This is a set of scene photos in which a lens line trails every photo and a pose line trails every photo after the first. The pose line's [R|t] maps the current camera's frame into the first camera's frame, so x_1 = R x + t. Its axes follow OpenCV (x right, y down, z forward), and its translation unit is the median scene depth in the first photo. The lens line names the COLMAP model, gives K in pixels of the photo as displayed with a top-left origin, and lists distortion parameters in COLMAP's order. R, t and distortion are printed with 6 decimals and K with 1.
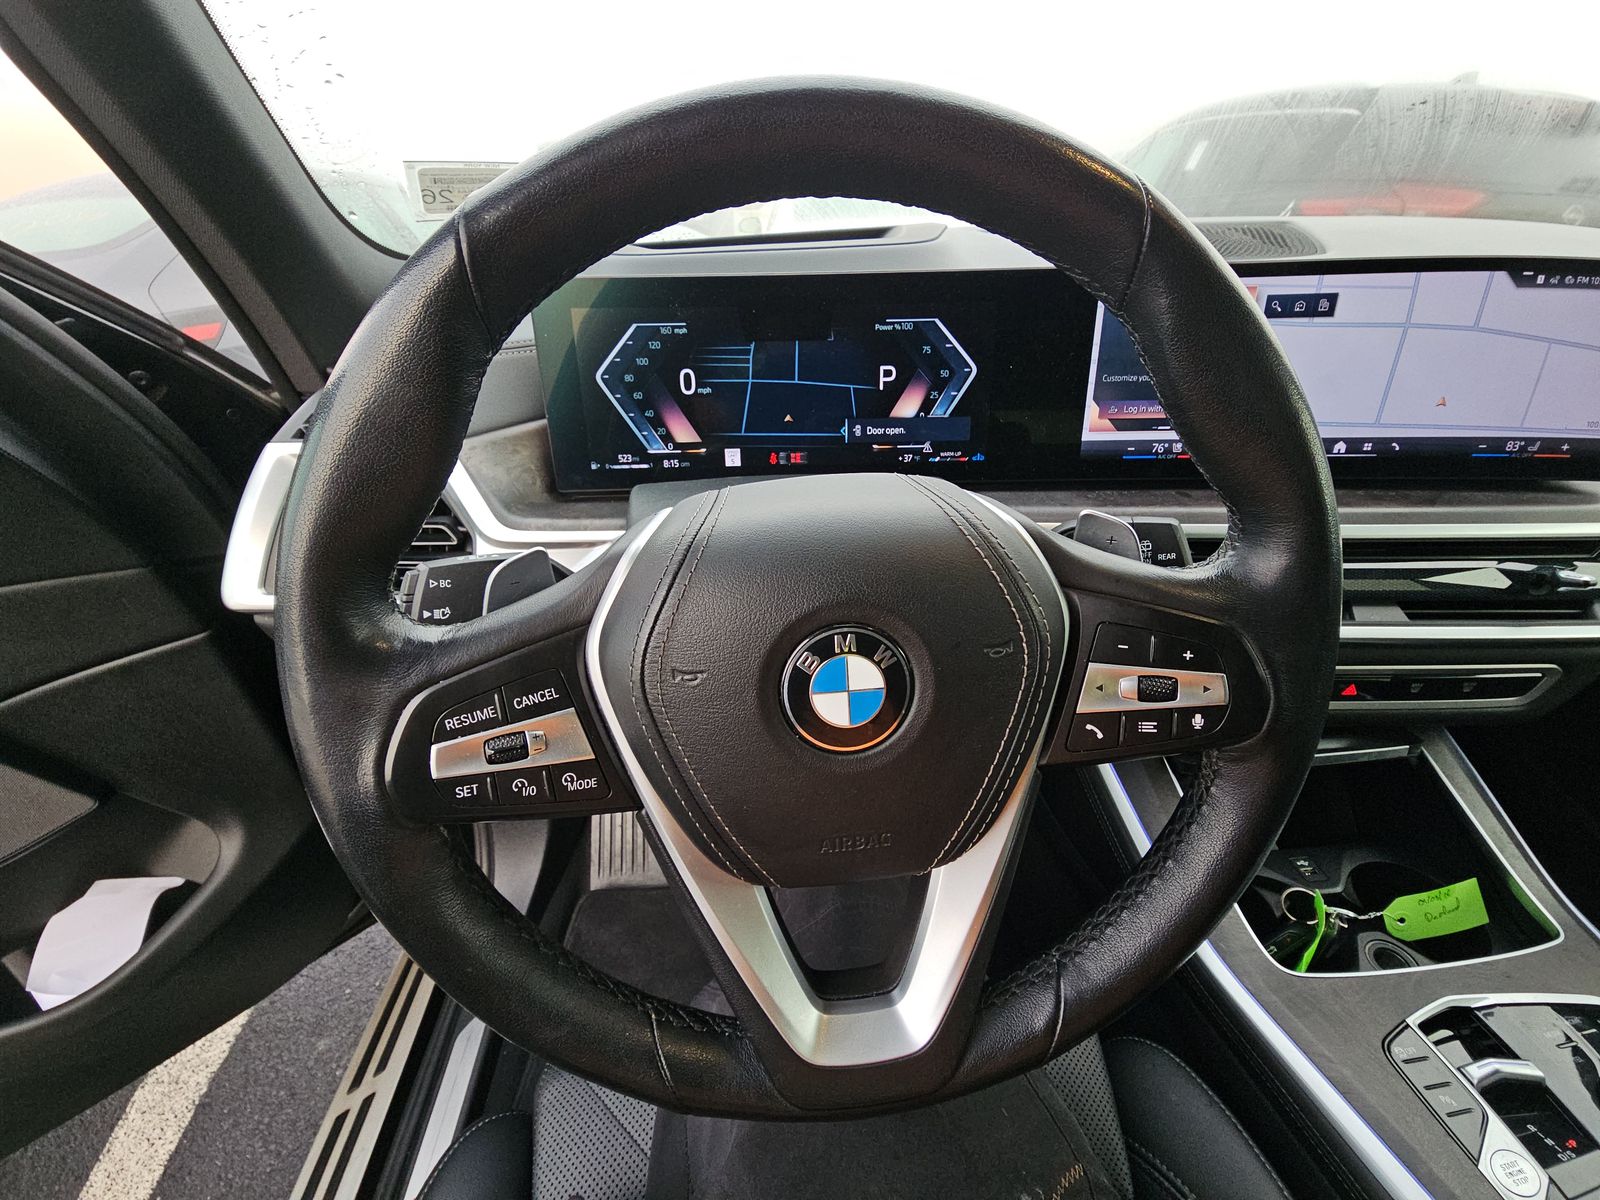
lens RADIAL K [[644.4, 0, 800.0], [0, 644.4, 600.0], [0, 0, 1]] dist [0.001708, -0.010113]
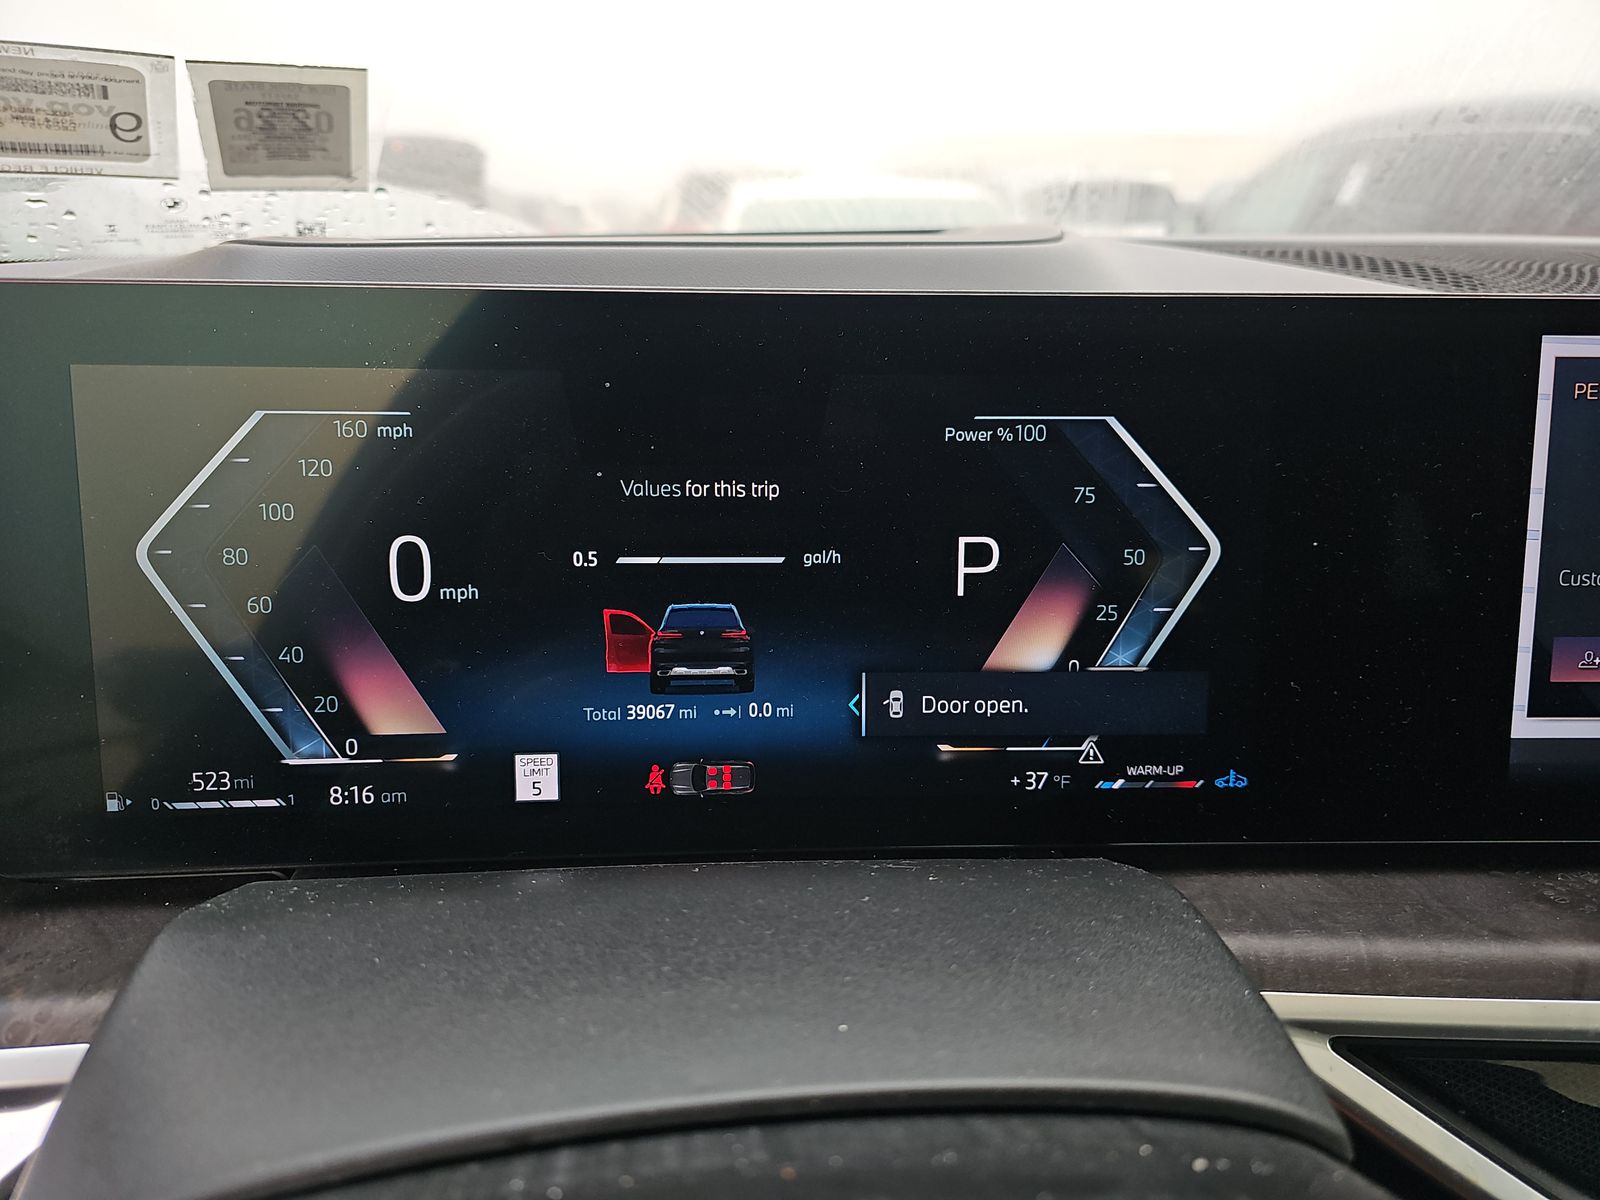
lens RADIAL K [[1063.0, 0, 800.0], [0, 1063.0, 600.0], [0, 0, 1]] dist [0.010480, -0.000885]
pose [[0.998514, 0.014496, 0.052535, 0.005397], [-0.002069, 0.973362, -0.229263, -0.189099], [-0.054459, 0.228814, 0.971946, 0.430412]]
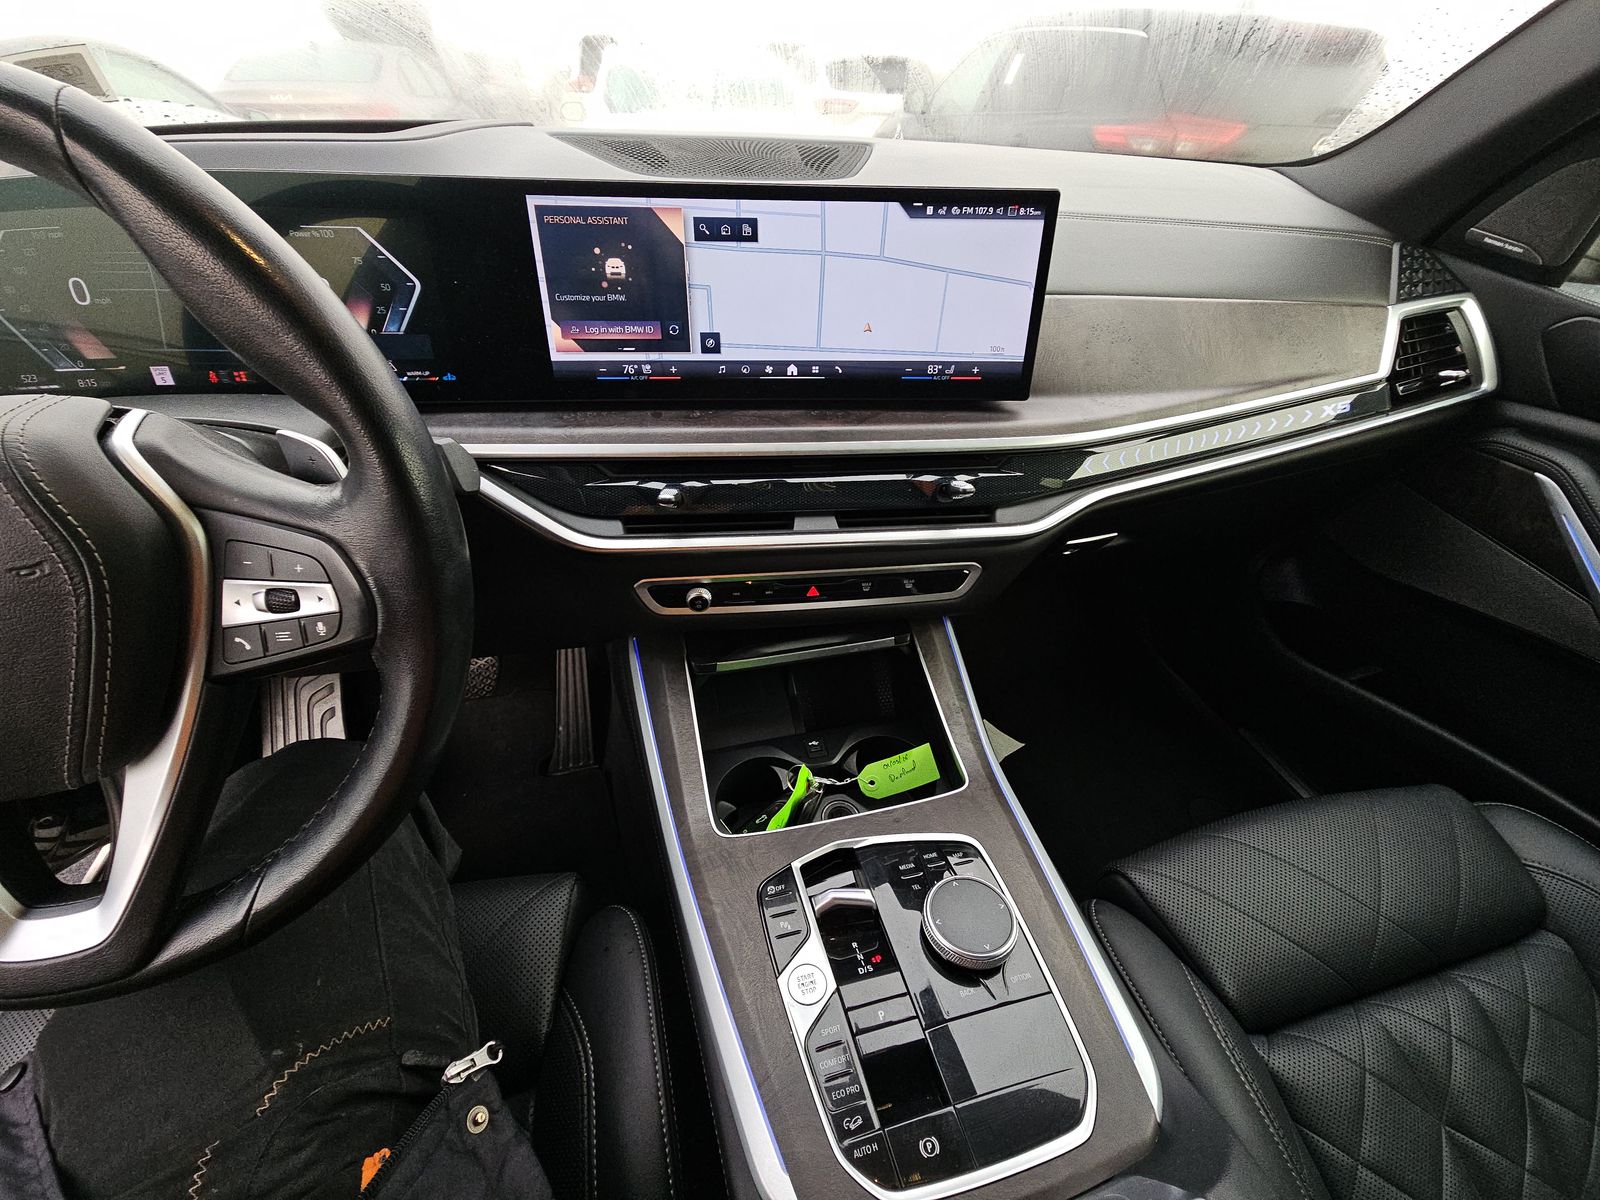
lens RADIAL K [[640.6, 0, 800.0], [0, 640.6, 600.0], [0, 0, 1]] dist [0.000113, -0.007320]
pose [[0.981238, -0.053982, 0.185090, 0.627120], [0.032304, 0.992464, 0.118198, 0.020494], [-0.190076, -0.110001, 0.975587, -0.102815]]
